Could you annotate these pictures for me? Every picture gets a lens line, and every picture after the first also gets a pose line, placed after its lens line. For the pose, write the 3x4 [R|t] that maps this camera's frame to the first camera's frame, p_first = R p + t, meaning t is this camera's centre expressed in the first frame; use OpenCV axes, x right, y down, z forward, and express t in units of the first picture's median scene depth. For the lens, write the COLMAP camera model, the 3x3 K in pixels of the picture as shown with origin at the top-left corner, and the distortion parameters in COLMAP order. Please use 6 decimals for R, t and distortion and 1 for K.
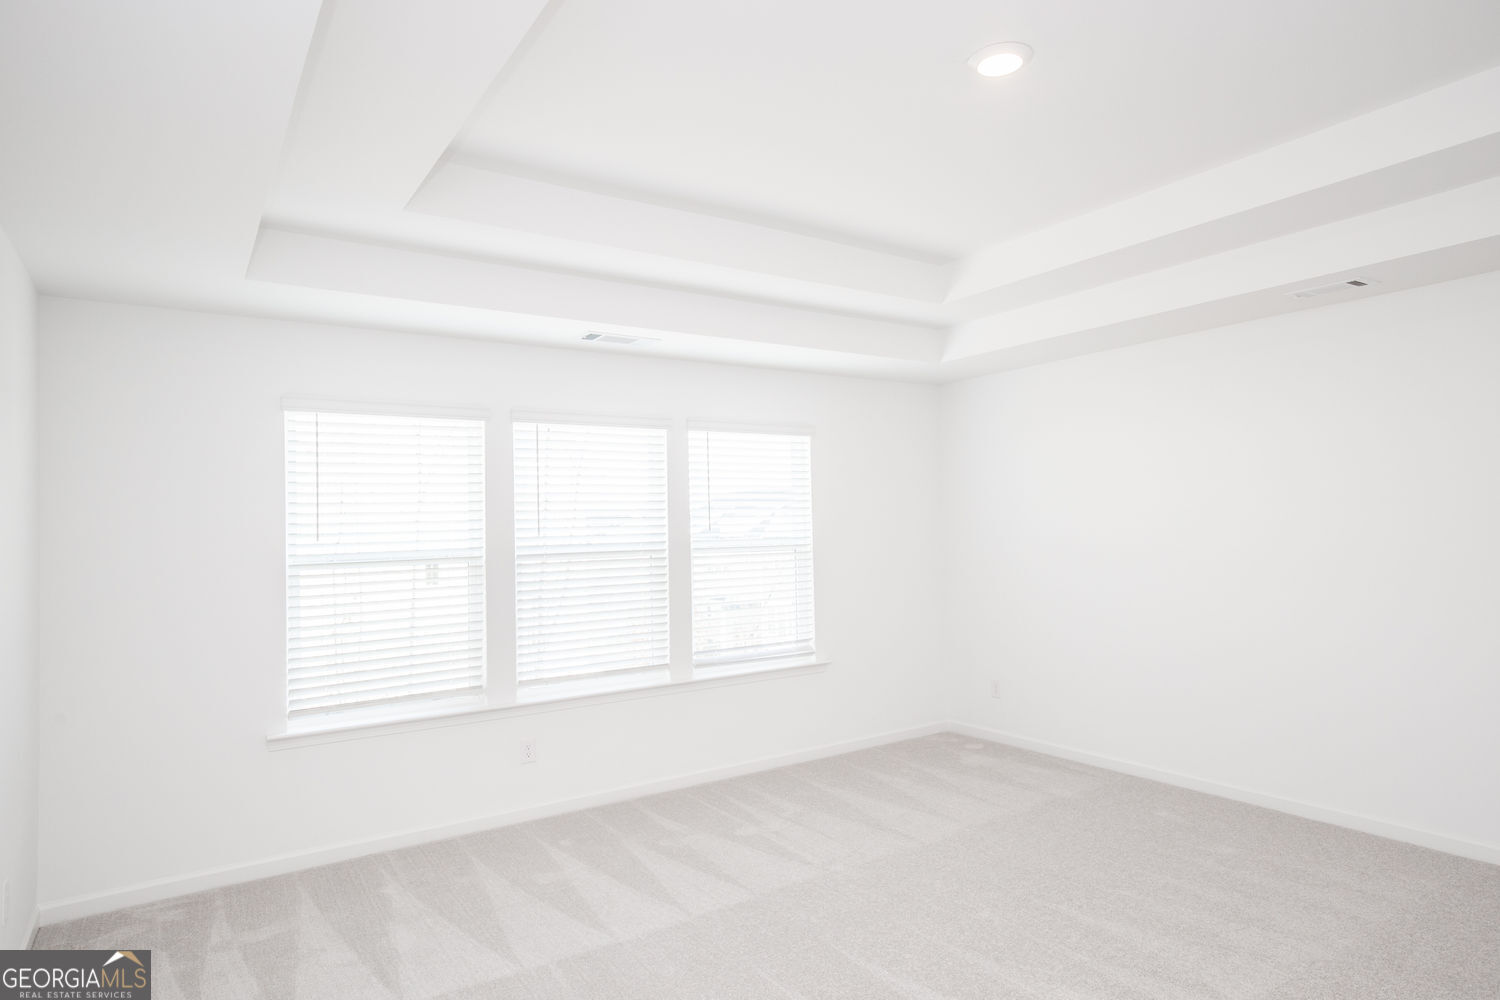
lens RADIAL K [[874.5, 0, 764.4], [0, 874.5, 496.1], [0, 0, 1]] dist [0.001749, 0.005984]
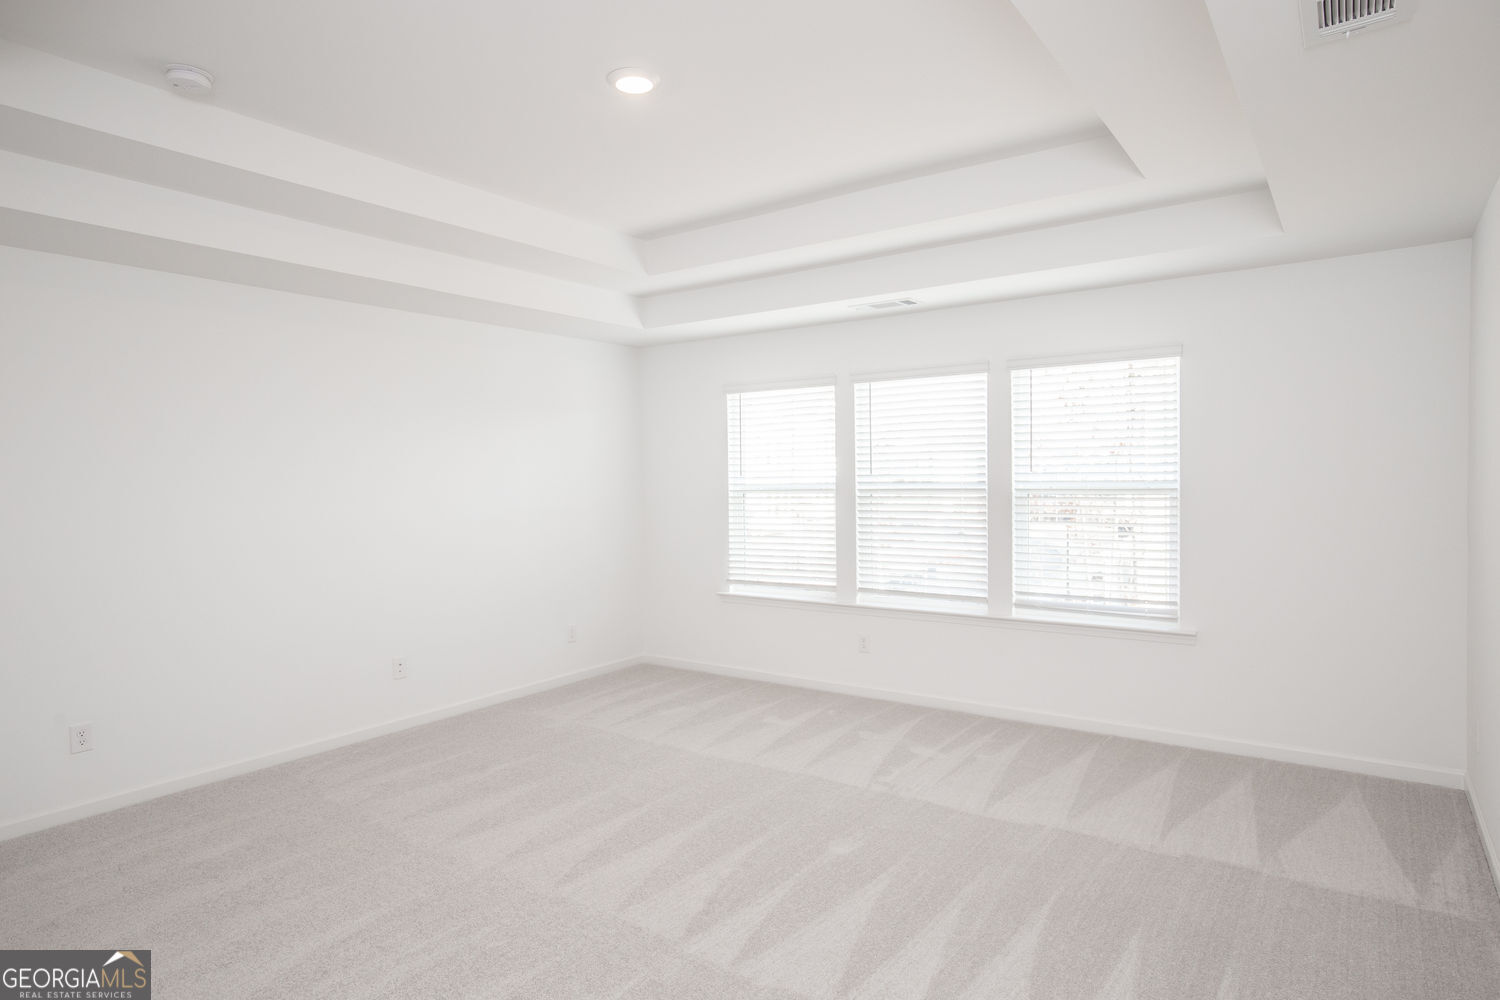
lens RADIAL K [[874.5, 0, 764.4], [0, 874.5, 496.1], [0, 0, 1]] dist [0.001749, 0.005984]
pose [[0.347998, 0.036428, -0.936787, 0.780682], [0.033760, 0.998110, 0.051354, 0.007342], [0.936887, -0.049497, 0.346110, 0.395814]]
